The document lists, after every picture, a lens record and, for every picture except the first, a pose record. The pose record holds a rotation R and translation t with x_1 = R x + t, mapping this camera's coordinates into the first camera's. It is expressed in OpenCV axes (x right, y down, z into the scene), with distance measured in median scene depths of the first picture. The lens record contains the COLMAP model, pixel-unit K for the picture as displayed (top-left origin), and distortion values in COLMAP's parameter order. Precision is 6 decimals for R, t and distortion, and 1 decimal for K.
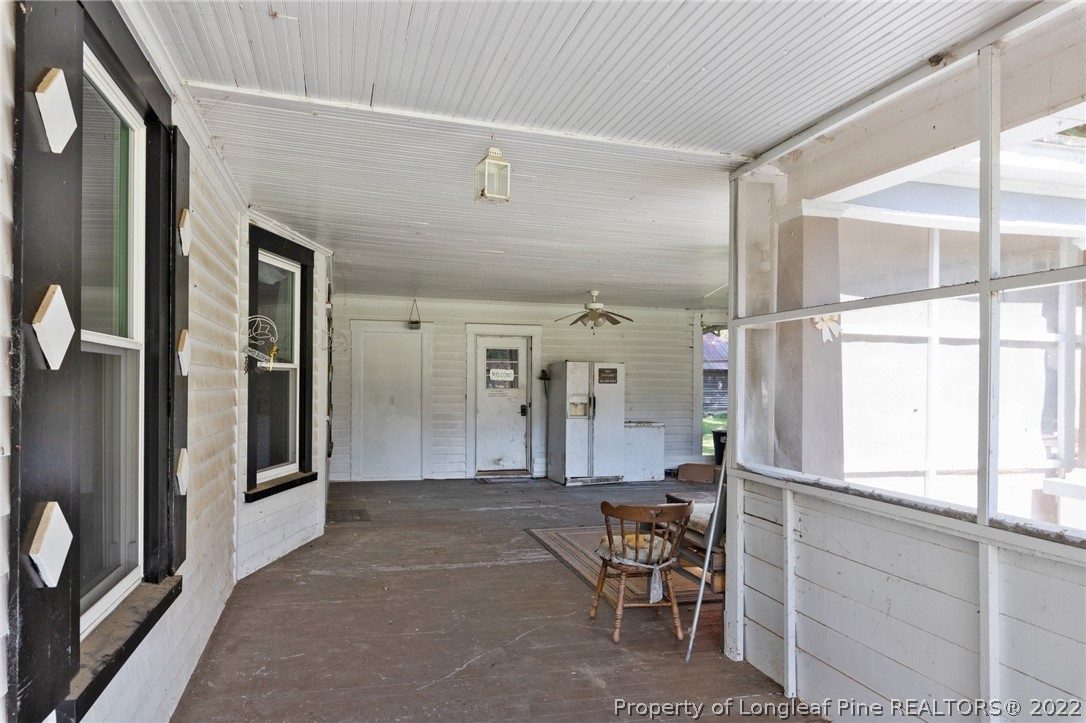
lens RADIAL K [[715.3, 0, 542.5], [0, 715.3, 379.2], [0, 0, 1]] dist [-0.000504, 0.000013]
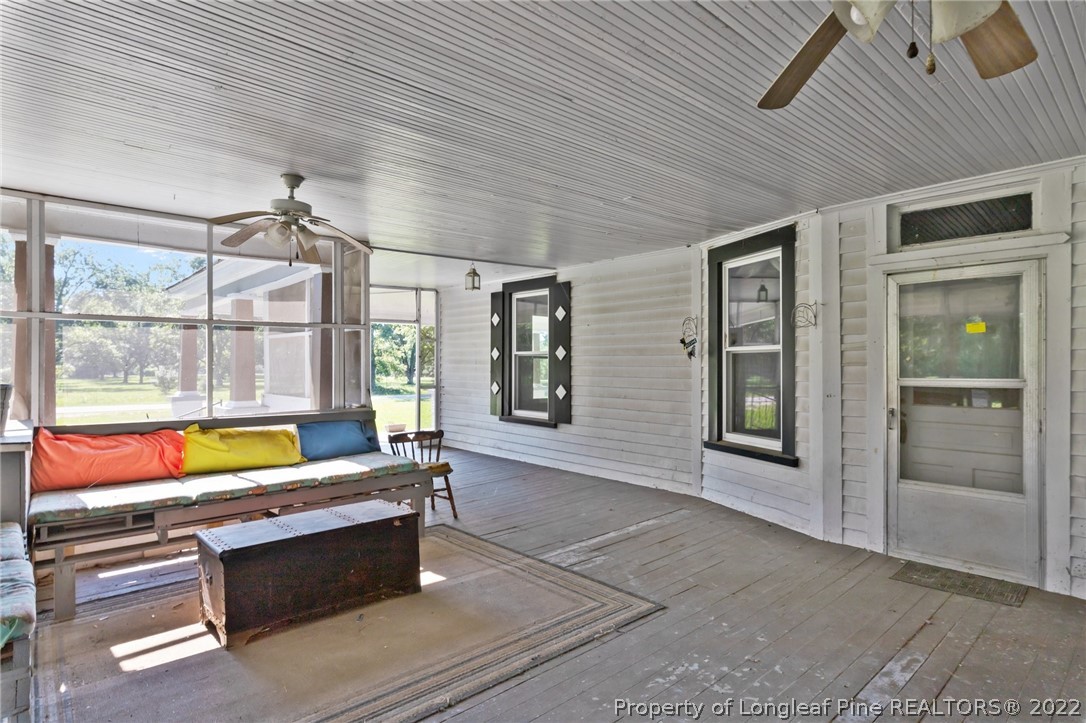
lens RADIAL K [[574.3, 0, 543.0], [0, 574.3, 361.5], [0, 0, 1]] dist [0.000067, -0.000005]
pose [[-0.898197, -0.010788, -0.439461, 0.192089], [-0.007474, 0.999929, -0.009270, 0.007496], [0.439530, -0.005042, -0.898214, 0.951479]]
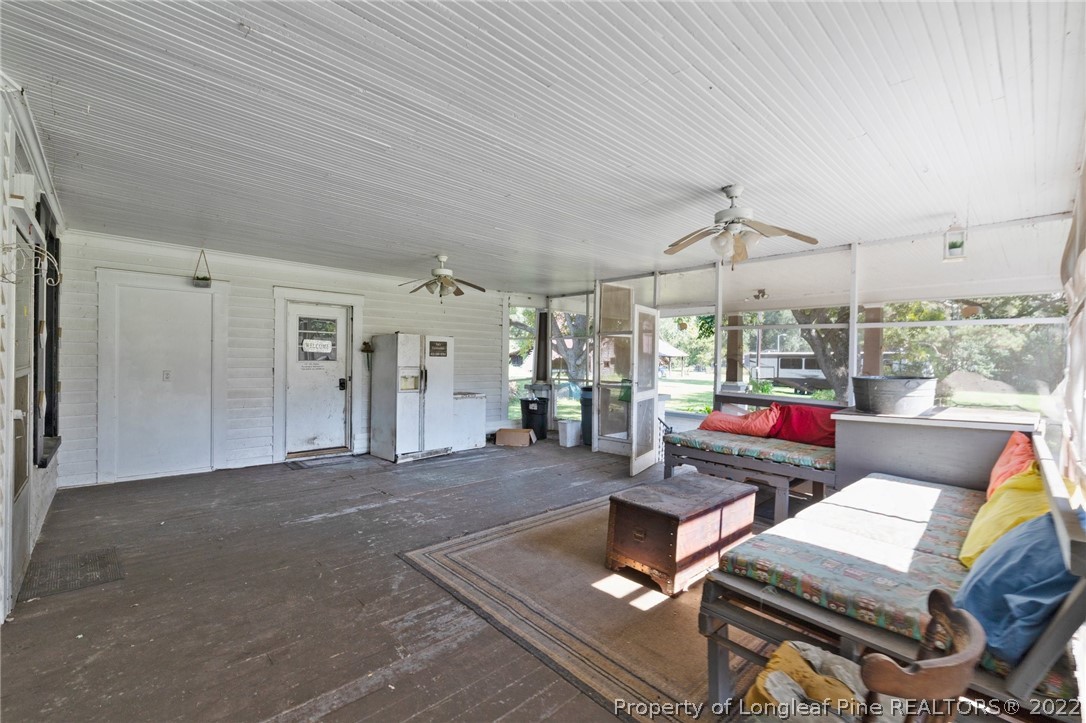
lens RADIAL K [[463.4, 0, 543.0], [0, 463.4, 361.5], [0, 0, 1]] dist [0.001799, 0.000141]
pose [[0.889016, 0.003521, 0.457863, -0.075029], [-0.009520, 0.999896, 0.010795, 0.004608], [-0.457778, -0.013956, 0.888957, 0.351730]]
